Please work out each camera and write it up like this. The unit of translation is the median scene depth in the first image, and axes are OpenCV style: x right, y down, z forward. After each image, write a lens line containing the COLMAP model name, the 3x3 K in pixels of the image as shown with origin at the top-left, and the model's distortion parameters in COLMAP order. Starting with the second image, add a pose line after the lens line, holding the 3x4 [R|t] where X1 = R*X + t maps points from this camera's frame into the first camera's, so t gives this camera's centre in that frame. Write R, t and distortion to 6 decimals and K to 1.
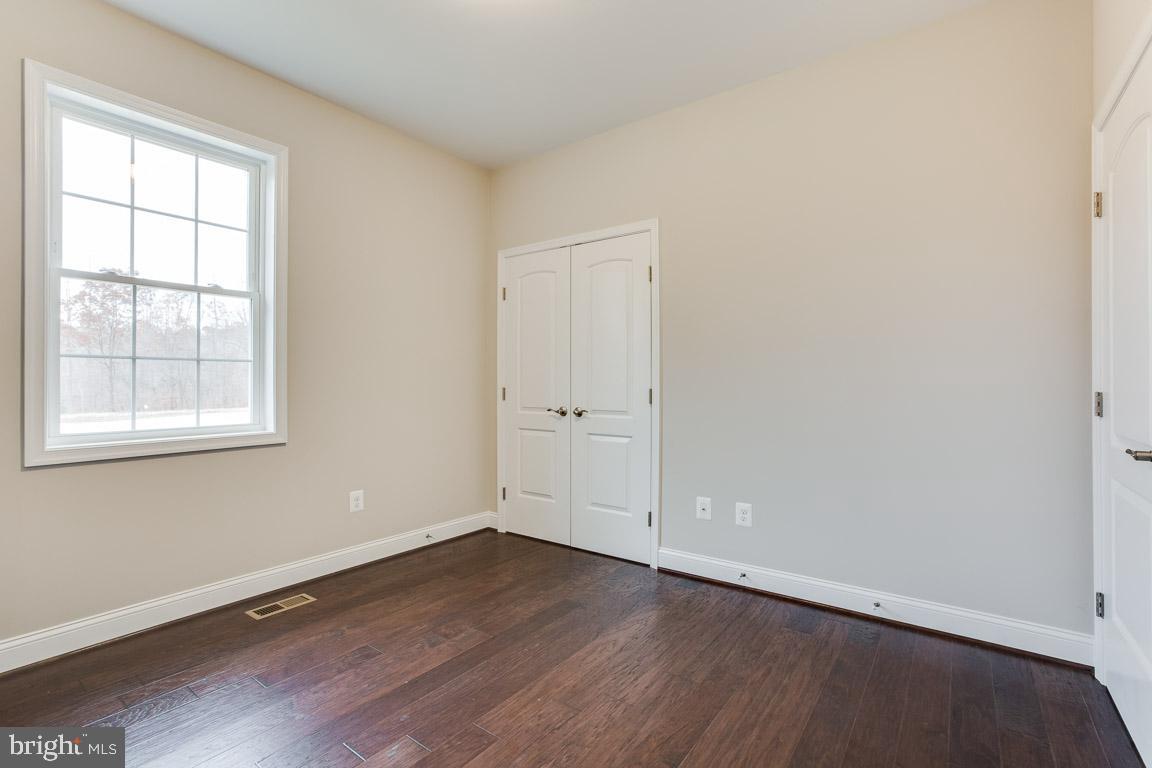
lens RADIAL K [[532.9, 0, 578.0], [0, 532.9, 381.1], [0, 0, 1]] dist [-0.025231, 0.014699]
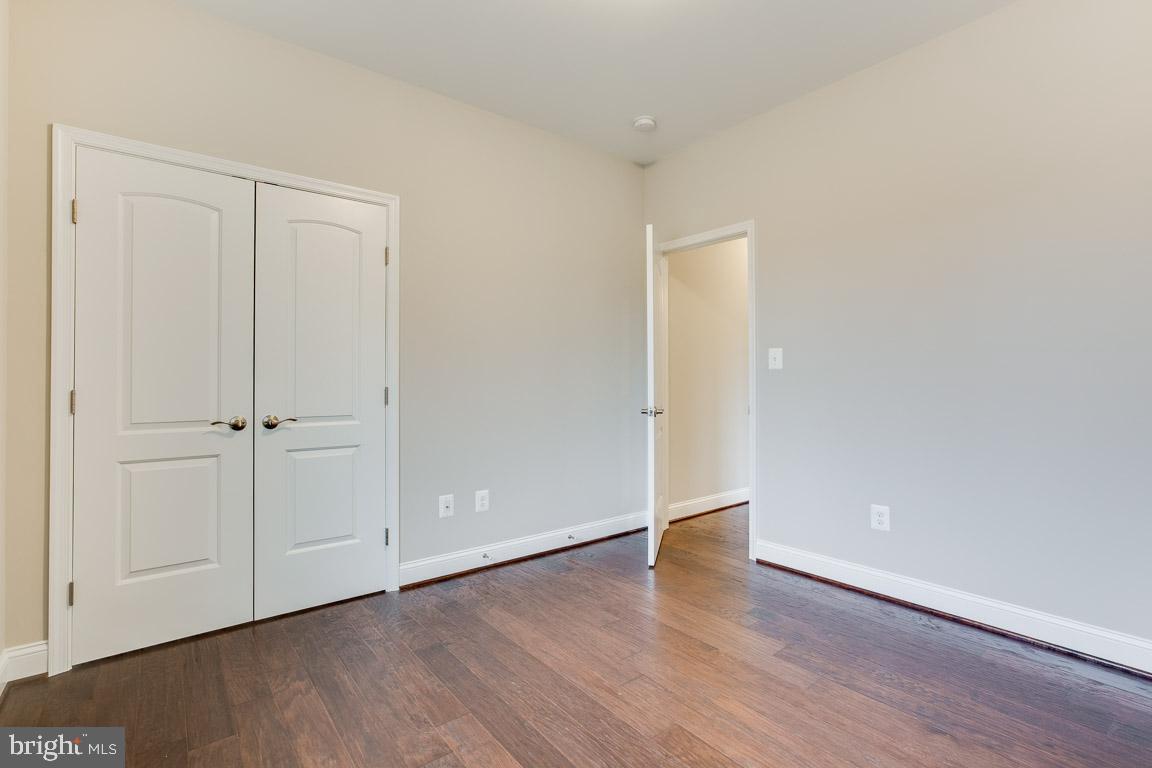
lens RADIAL K [[532.9, 0, 567.7], [0, 532.9, 376.0], [0, 0, 1]] dist [-0.025231, 0.014699]
pose [[0.257661, 0.009784, 0.966186, -0.634785], [-0.001691, 0.999952, -0.009675, 0.003578], [-0.966234, 0.000859, 0.257665, 0.492593]]
